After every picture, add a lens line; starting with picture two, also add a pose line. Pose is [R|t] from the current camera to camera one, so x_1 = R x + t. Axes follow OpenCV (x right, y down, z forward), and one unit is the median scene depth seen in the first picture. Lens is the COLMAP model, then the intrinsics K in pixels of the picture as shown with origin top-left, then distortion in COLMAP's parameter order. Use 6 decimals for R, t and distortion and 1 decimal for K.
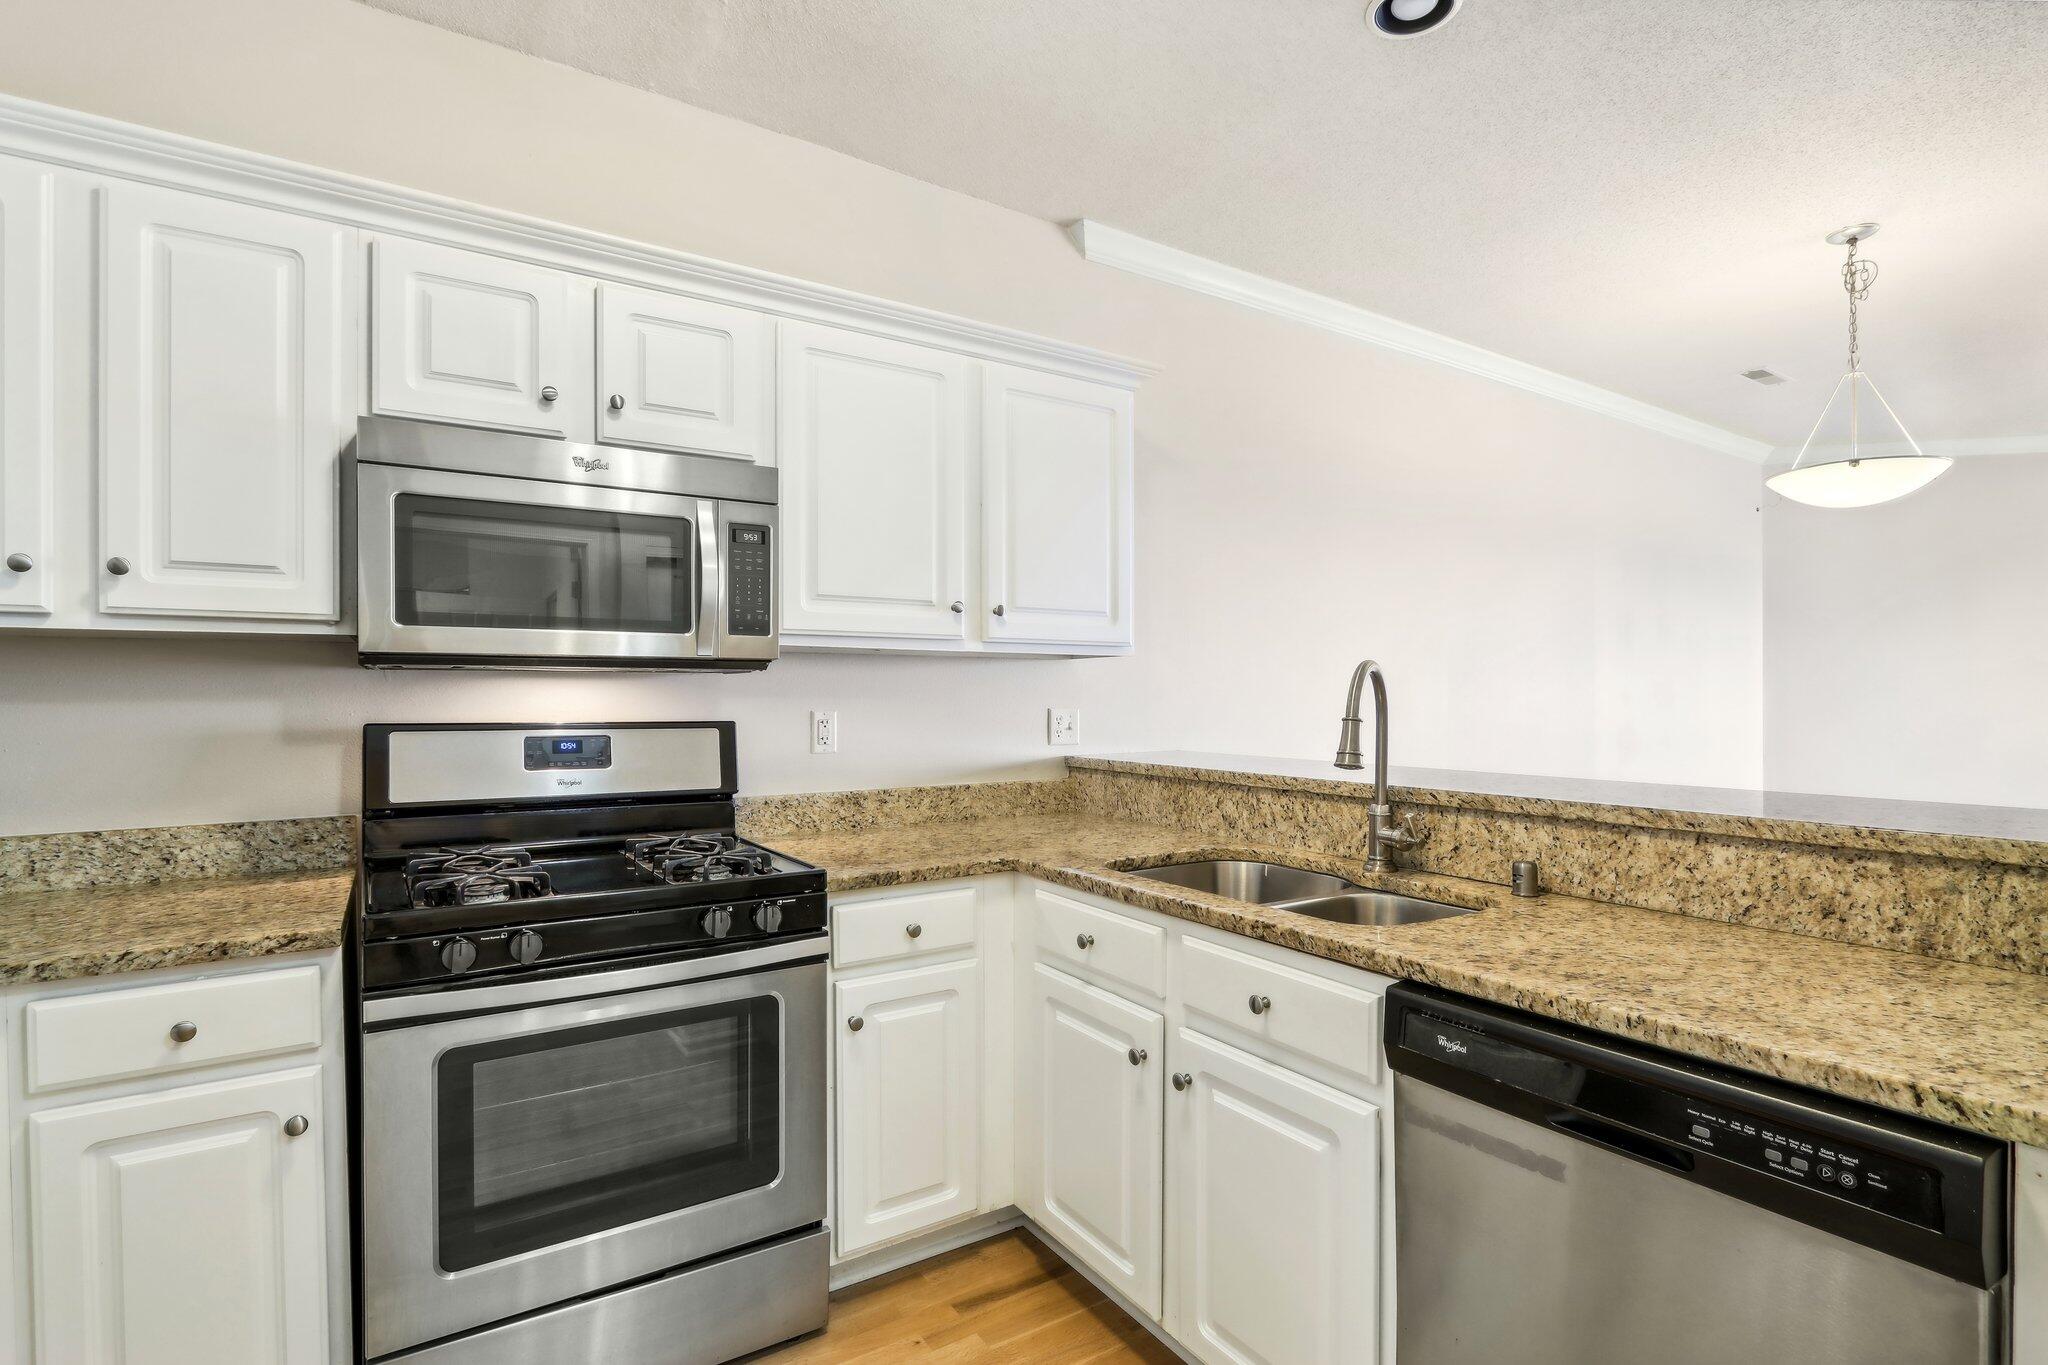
lens RADIAL K [[979.1, 0, 1024.0], [0, 979.1, 682.5], [0, 0, 1]] dist [-0.013193, 0.000191]
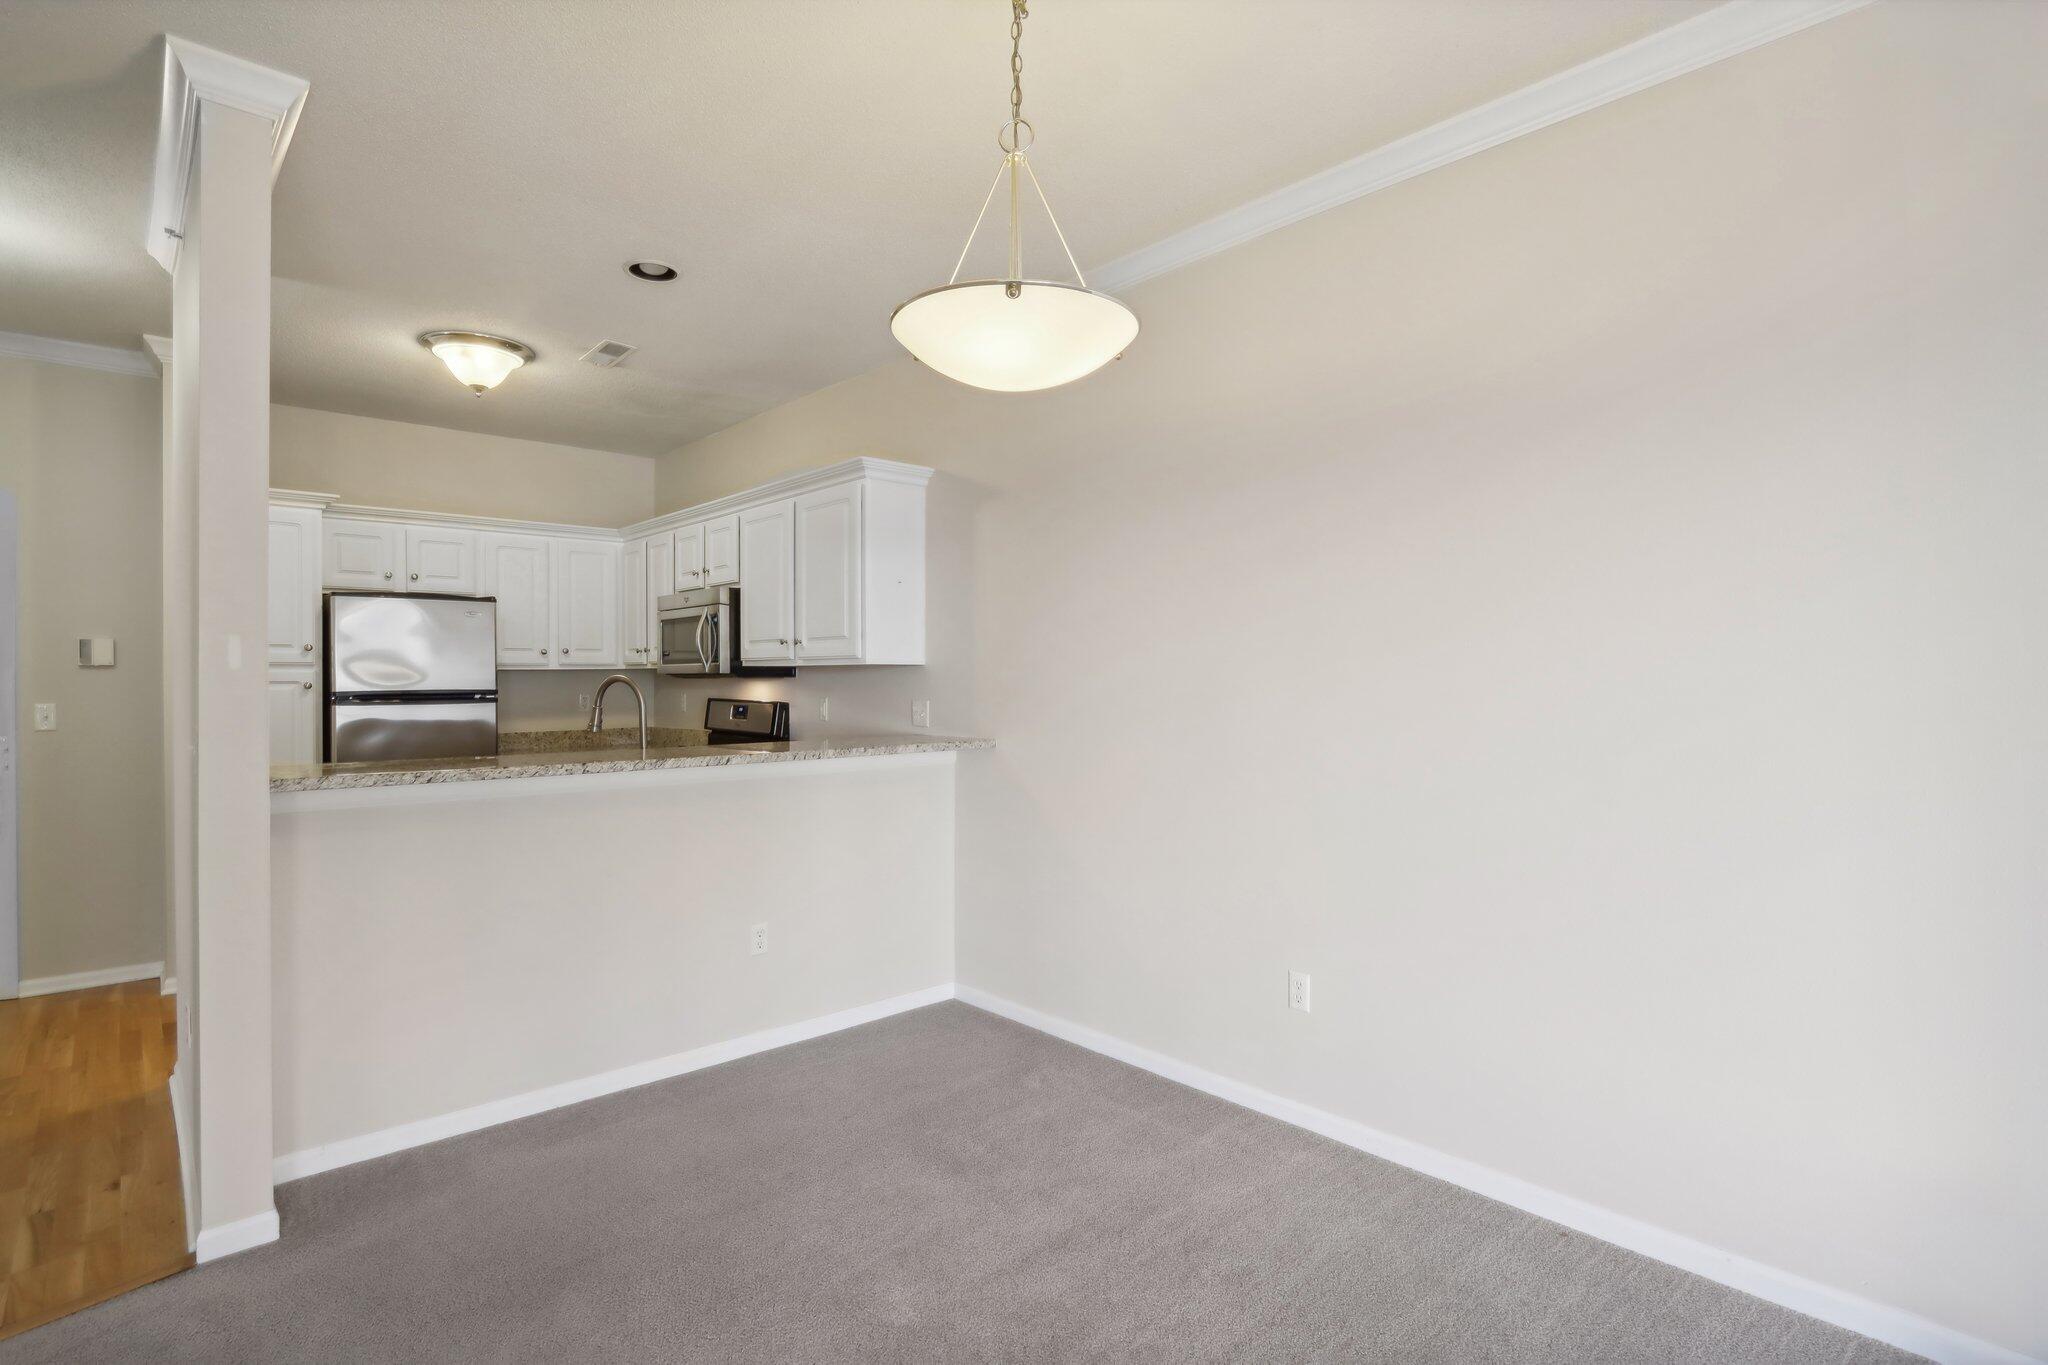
lens RADIAL K [[1004.0, 0, 1006.1], [0, 1004.0, 677.7], [0, 0, 1]] dist [-0.001042, -0.000336]
pose [[0.144668, -0.001881, -0.989478, 2.045863], [0.010362, 0.999946, -0.000386, -0.005947], [0.989426, -0.010198, 0.144680, 1.275789]]
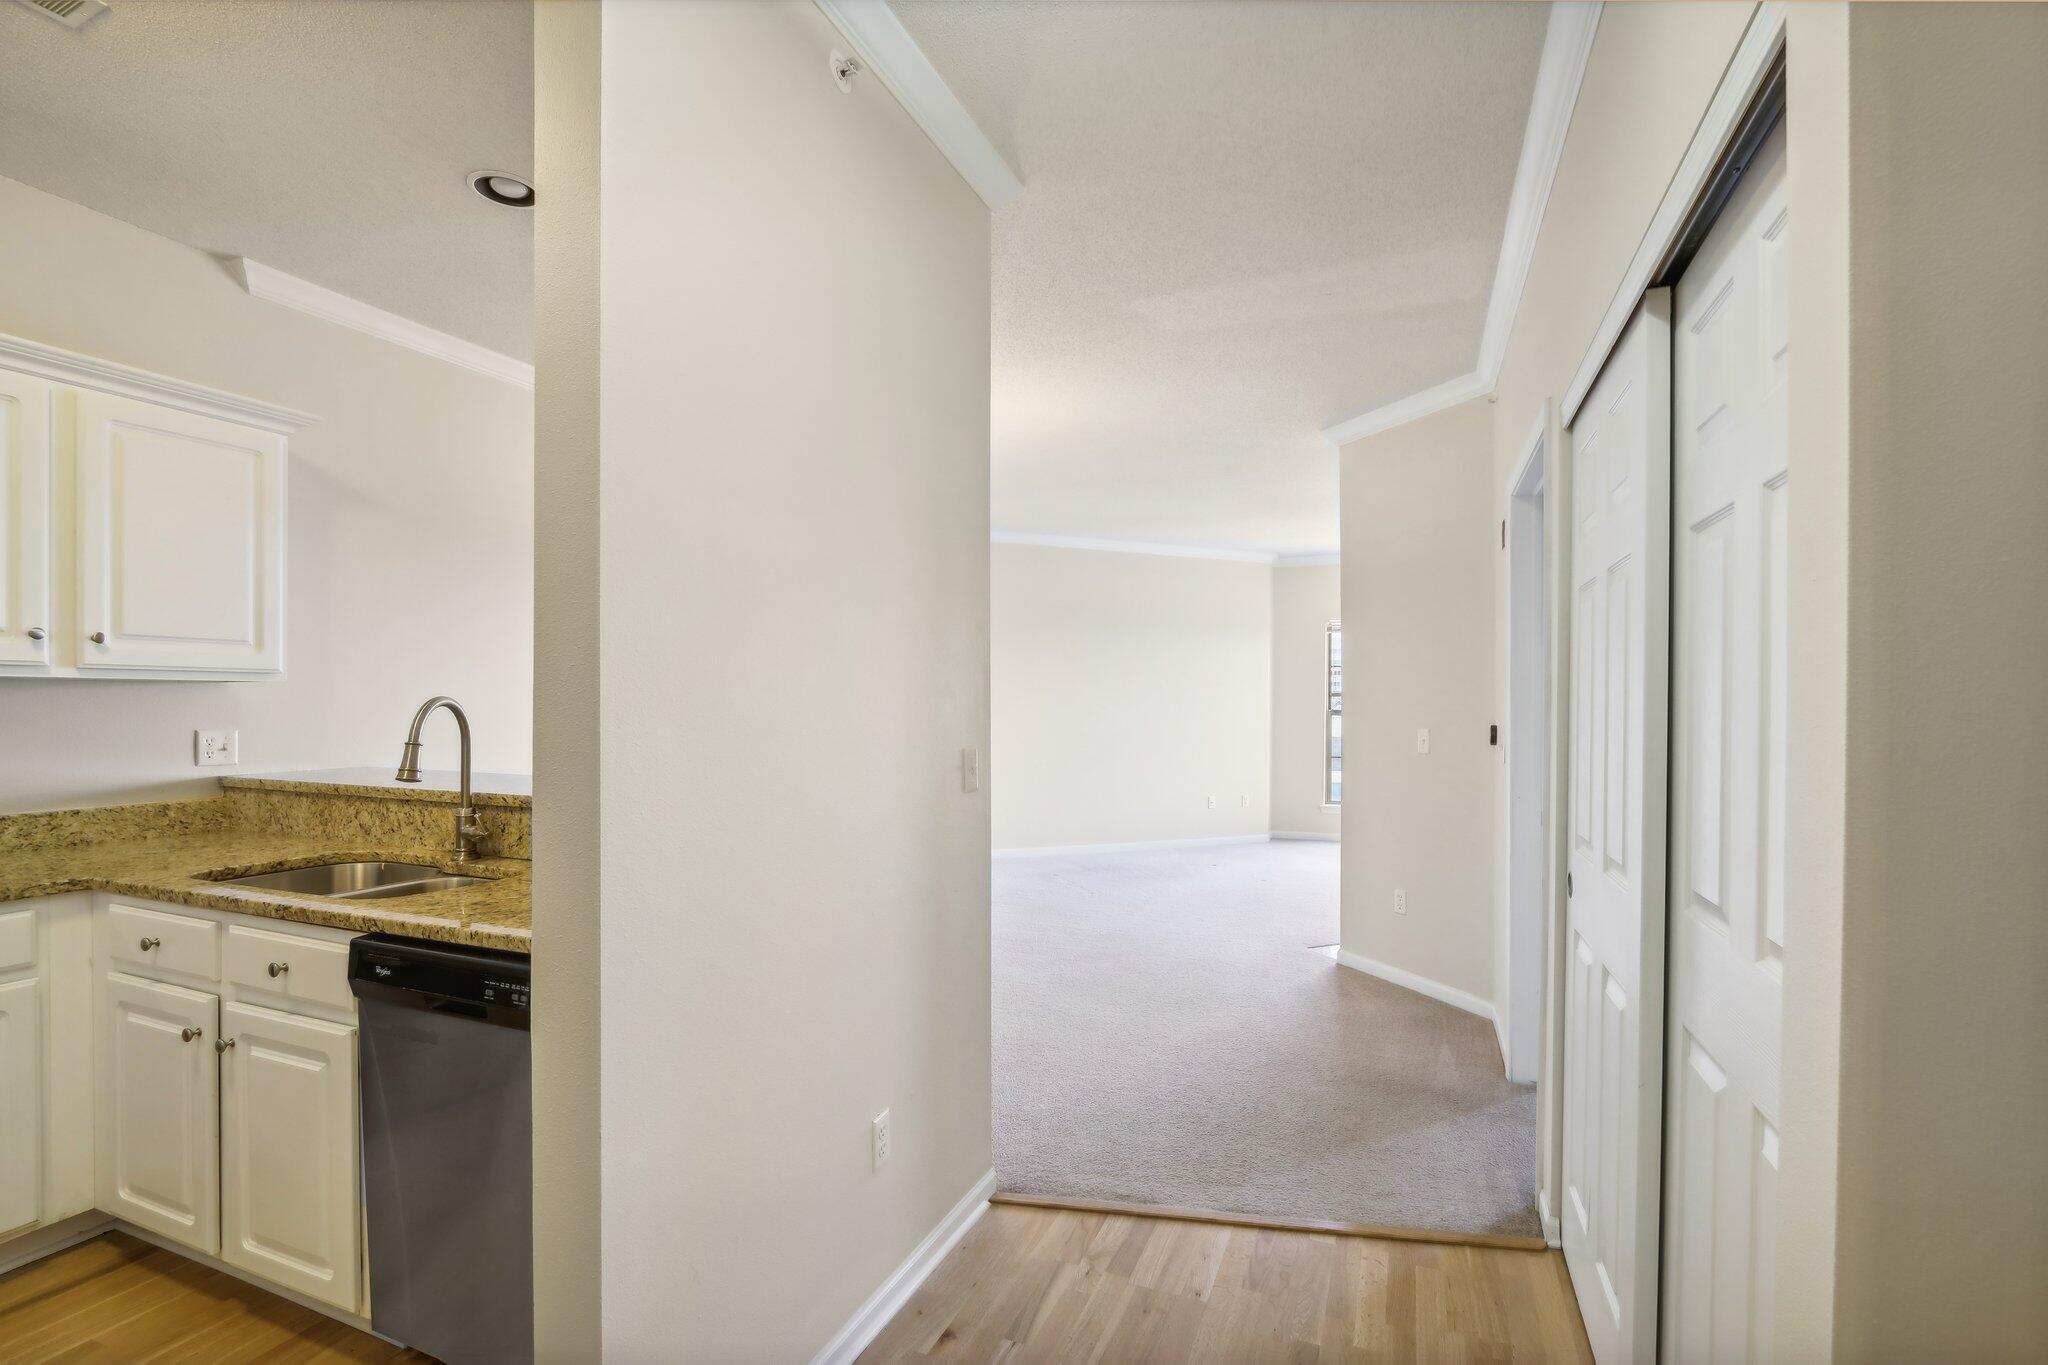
lens RADIAL K [[956.4, 0, 1019.1], [0, 956.4, 700.6], [0, 0, 1]] dist [-0.007220, 0.000754]
pose [[0.826104, 0.006905, 0.563476, 0.240853], [-0.014100, 0.999865, 0.008419, -0.034303], [-0.563342, -0.014900, 0.826090, -0.410975]]
